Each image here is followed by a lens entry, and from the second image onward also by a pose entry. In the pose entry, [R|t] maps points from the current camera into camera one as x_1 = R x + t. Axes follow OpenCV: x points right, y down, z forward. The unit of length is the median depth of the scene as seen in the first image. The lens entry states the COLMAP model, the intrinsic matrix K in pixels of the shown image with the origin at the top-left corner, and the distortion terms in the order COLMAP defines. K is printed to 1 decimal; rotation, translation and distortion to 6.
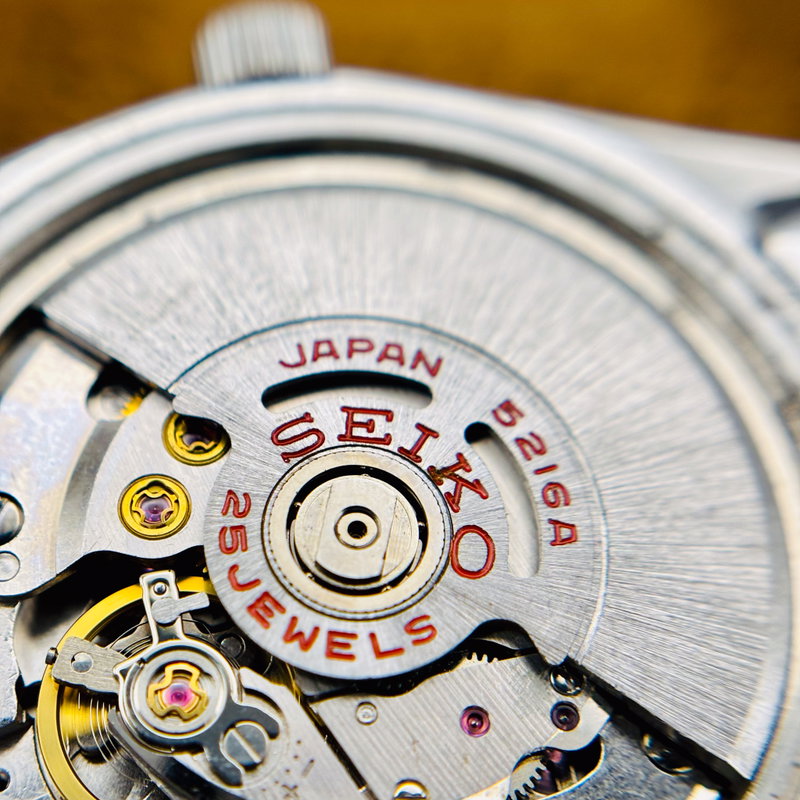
lens RADIAL K [[1704.8, 0, 400.0], [0, 1704.8, 400.0], [0, 0, 1]] dist [0.175806, -0.774969]
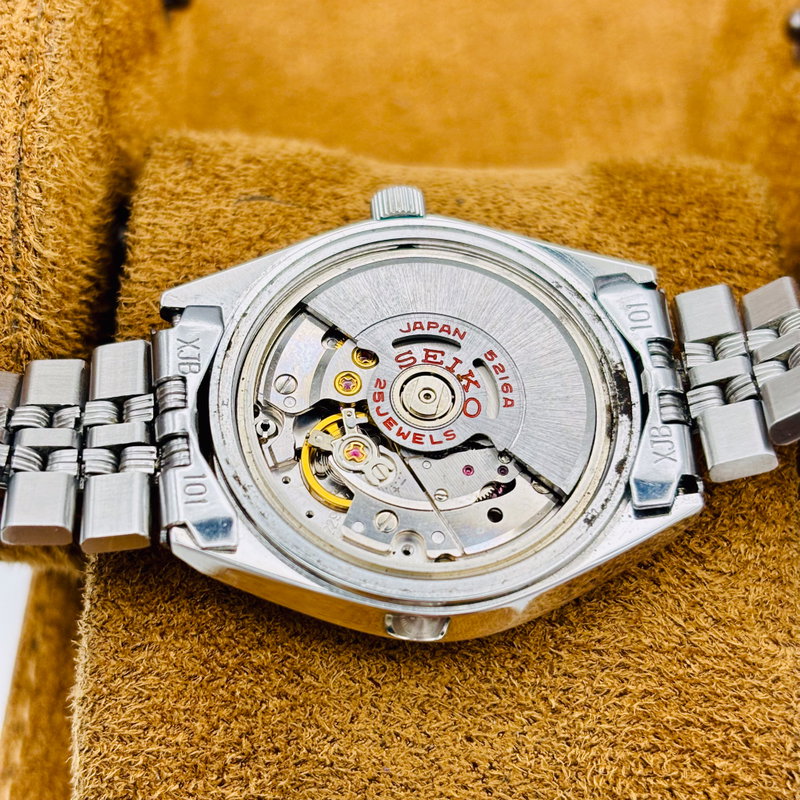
lens RADIAL K [[1751.2, 0, 384.3], [0, 1751.2, 399.2], [0, 0, 1]] dist [0.041172, 0.023614]
pose [[0.996913, 0.059657, -0.051048, 0.043515], [-0.060727, 0.997960, -0.019682, 0.132940], [0.049770, 0.022721, 0.998502, -1.575977]]
